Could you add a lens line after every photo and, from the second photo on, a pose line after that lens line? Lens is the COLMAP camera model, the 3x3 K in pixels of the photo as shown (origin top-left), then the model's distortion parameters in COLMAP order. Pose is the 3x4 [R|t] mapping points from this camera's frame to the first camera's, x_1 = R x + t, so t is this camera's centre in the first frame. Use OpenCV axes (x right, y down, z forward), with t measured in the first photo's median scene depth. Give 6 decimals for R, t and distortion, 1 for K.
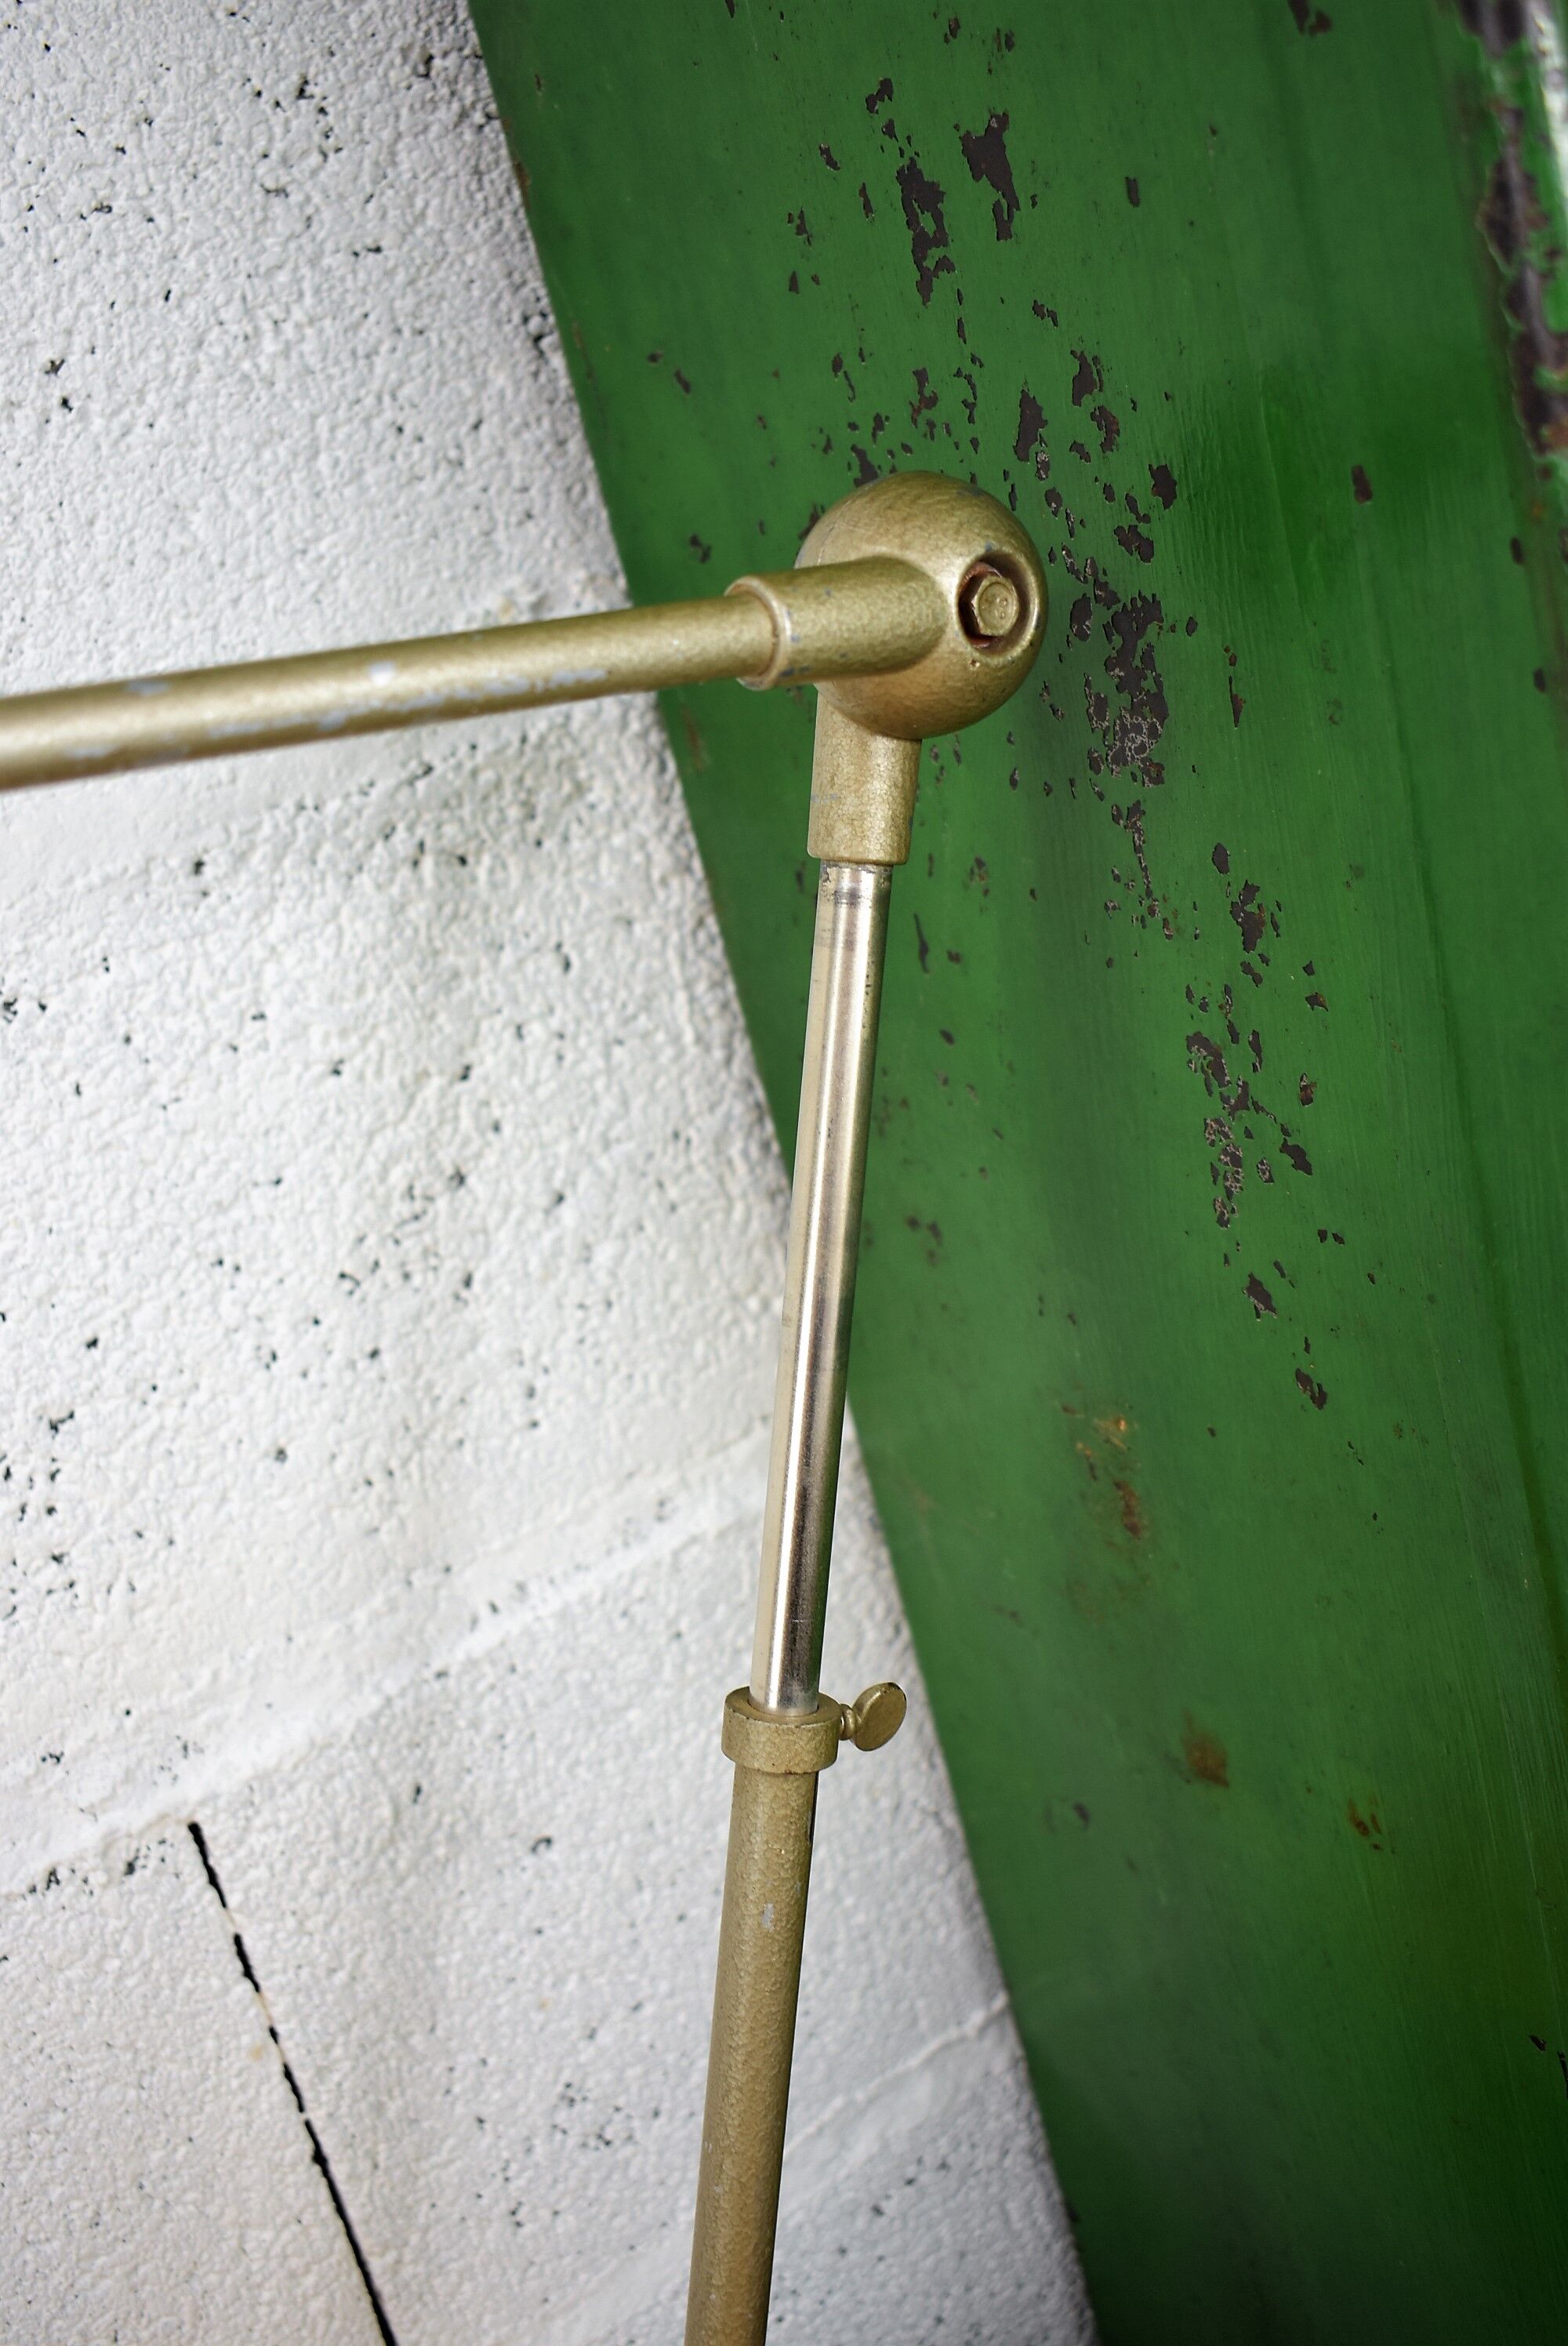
lens RADIAL K [[2573.6, 0, 778.0], [0, 2573.6, 1155.7], [0, 0, 1]] dist [-0.070840, 0.000000]
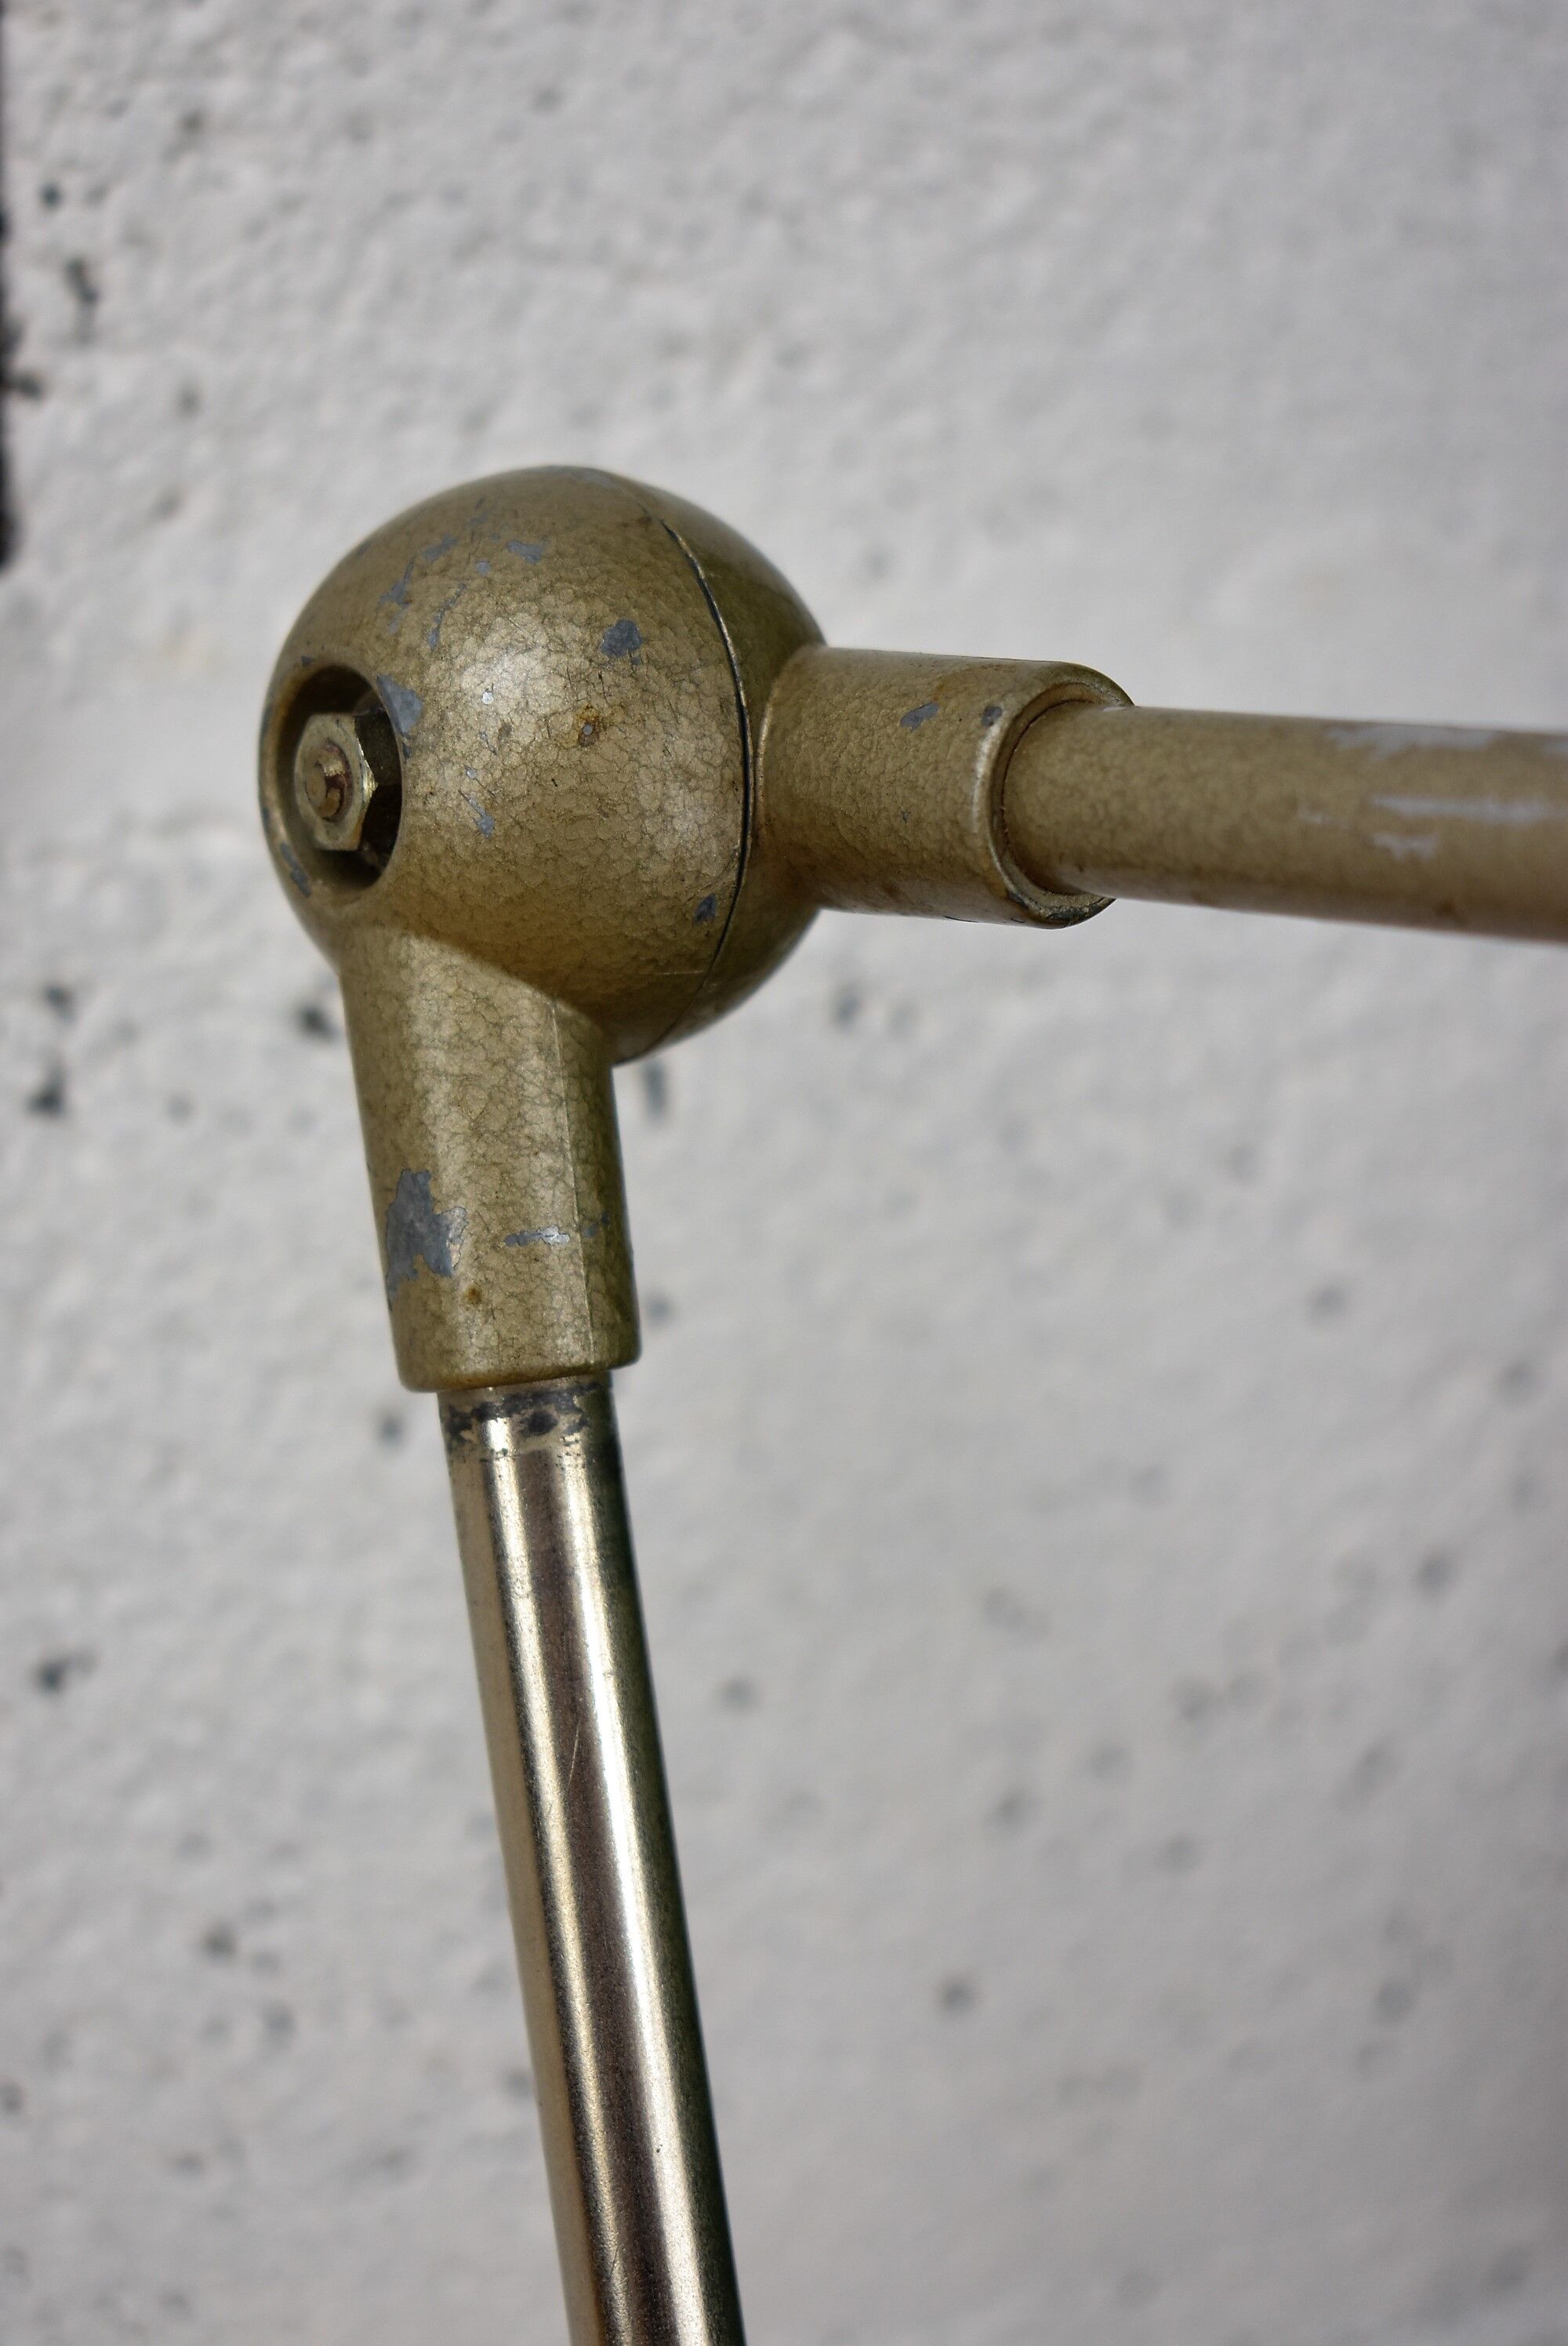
lens RADIAL K [[3875.3, 0, 754.3], [0, 3875.3, 1119.1], [0, 0, 1]] dist [-0.007962, 0.000000]
pose [[0.944386, 0.328772, 0.006616, -0.268664], [-0.328558, 0.944221, -0.022269, -0.013056], [-0.013569, 0.018857, 0.999730, 0.226347]]
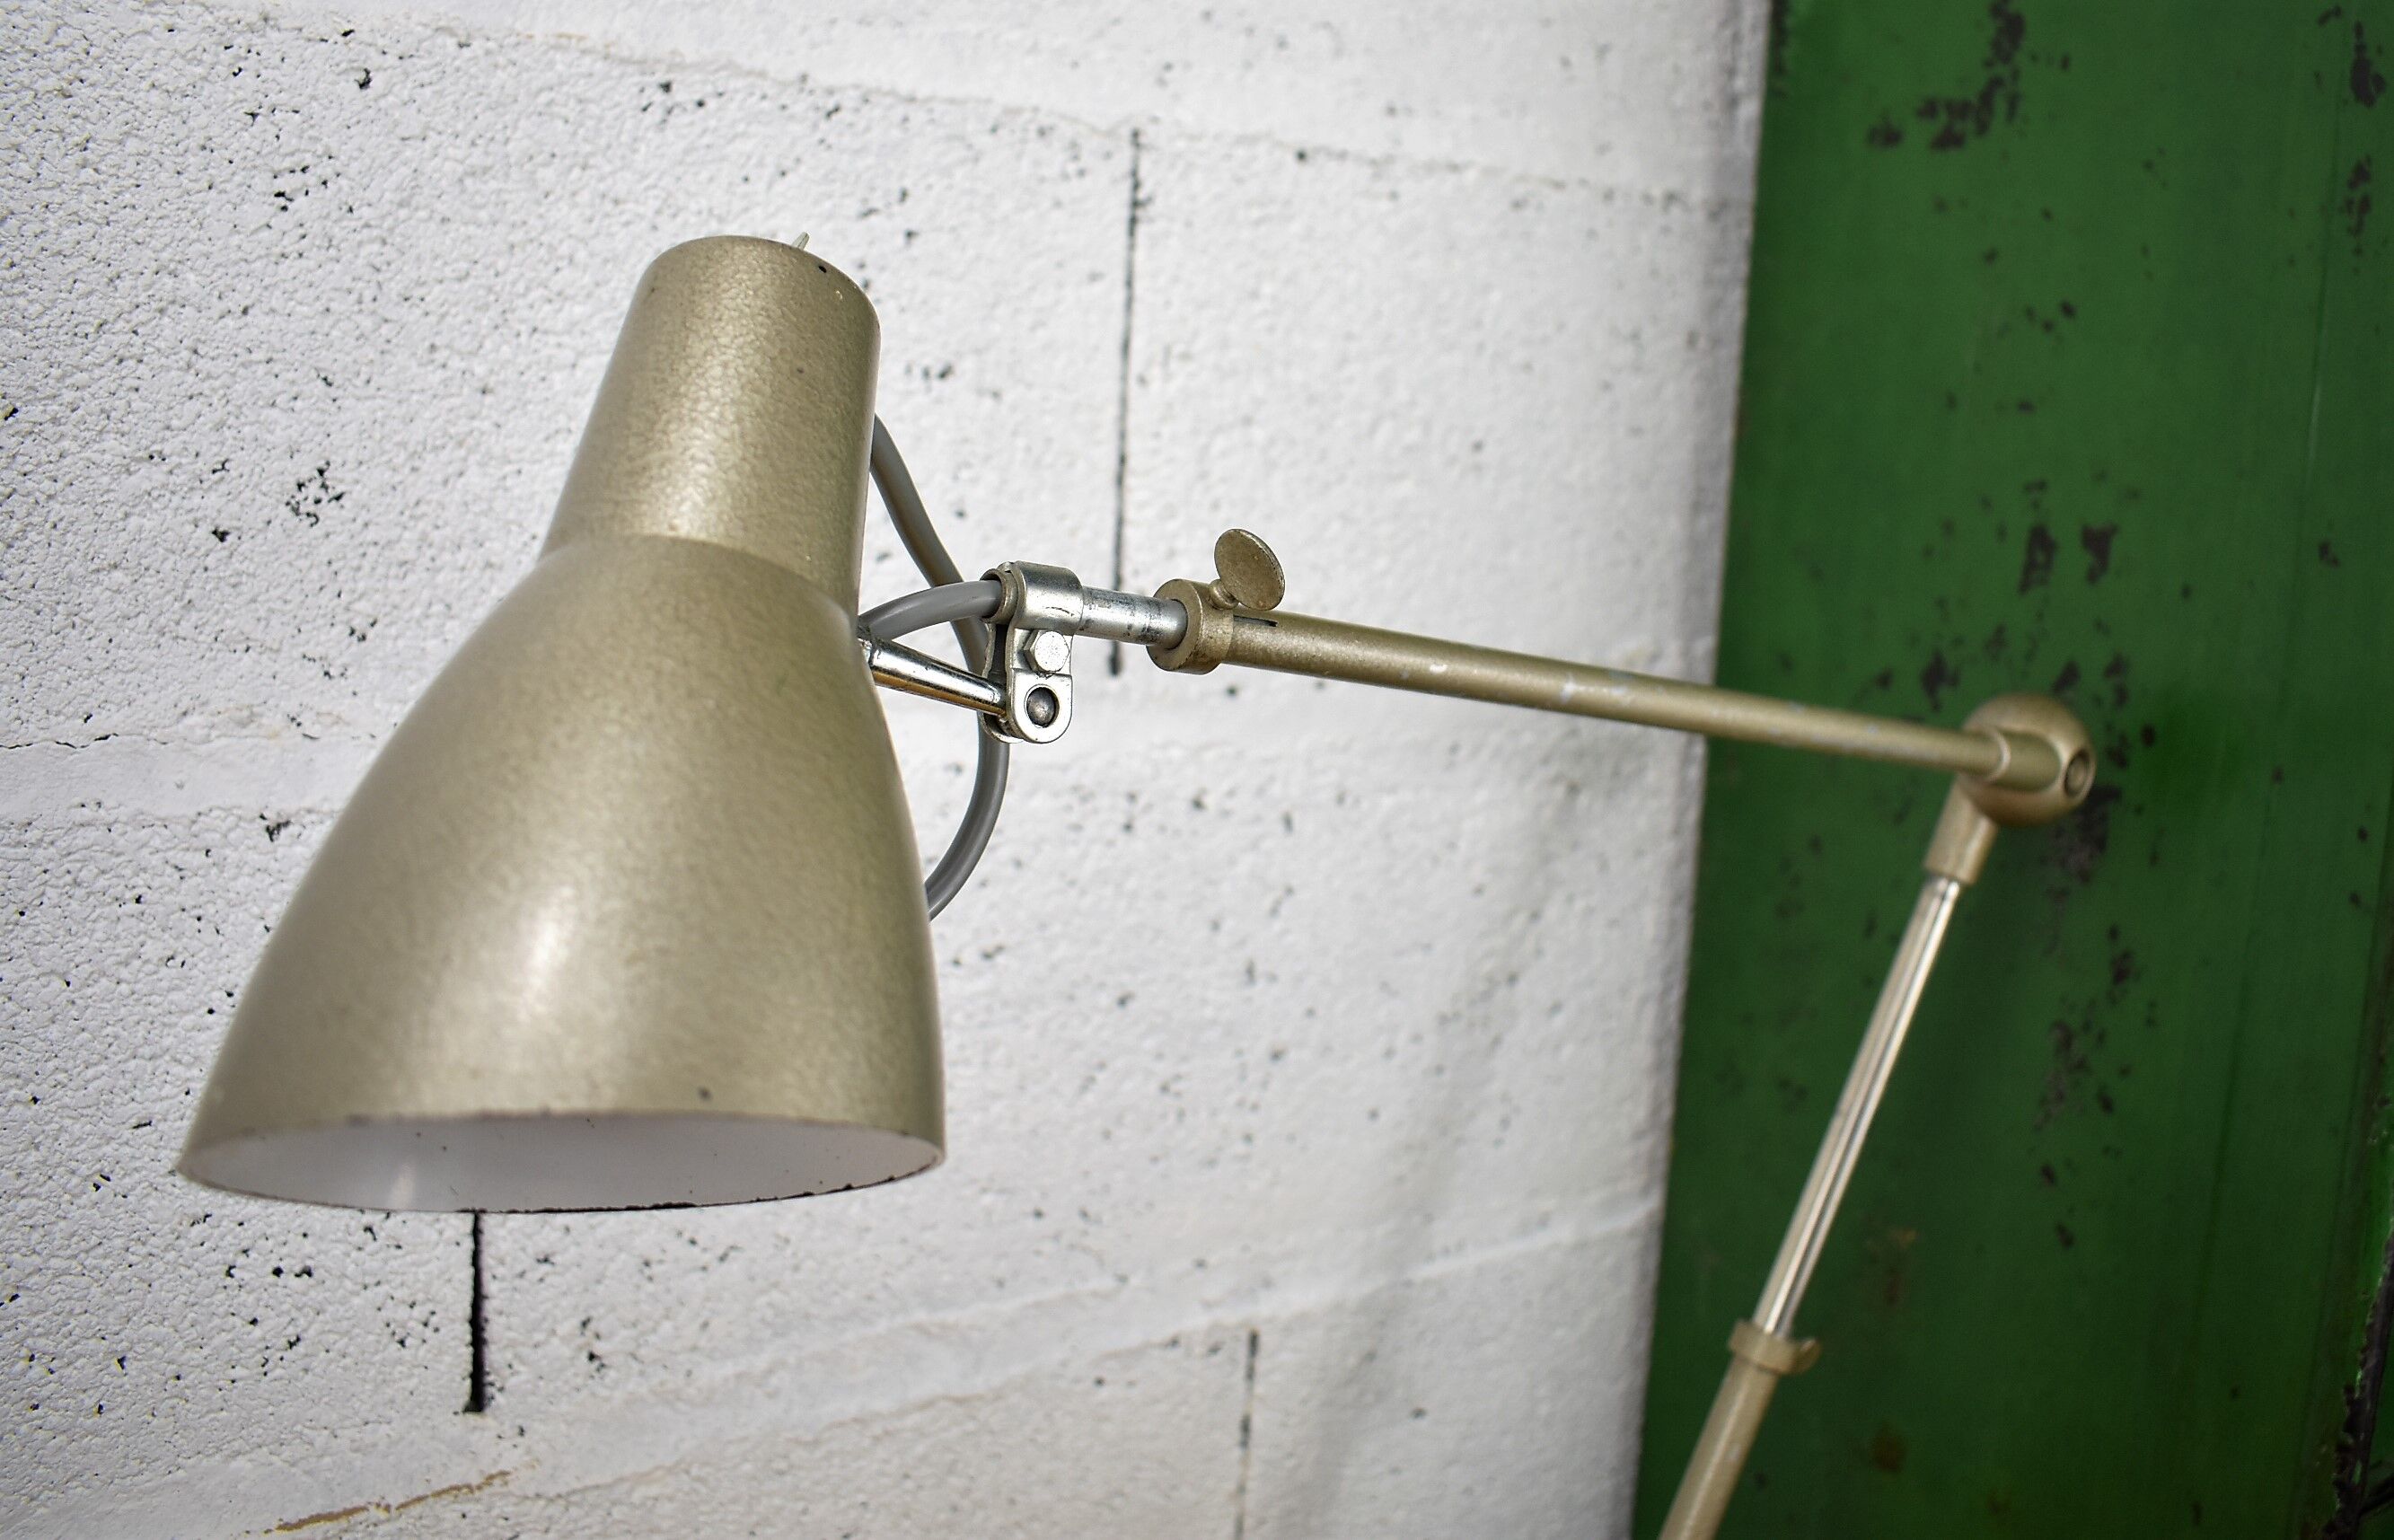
lens RADIAL K [[2153.0, 0, 1352.7], [0, 2153.0, 605.5], [0, 0, 1]] dist [-0.098855, 0.005757]
pose [[0.945545, 0.310768, 0.096786, -0.396062], [-0.283783, 0.932724, -0.222469, 0.111181], [-0.159411, 0.182888, 0.970124, -0.302868]]
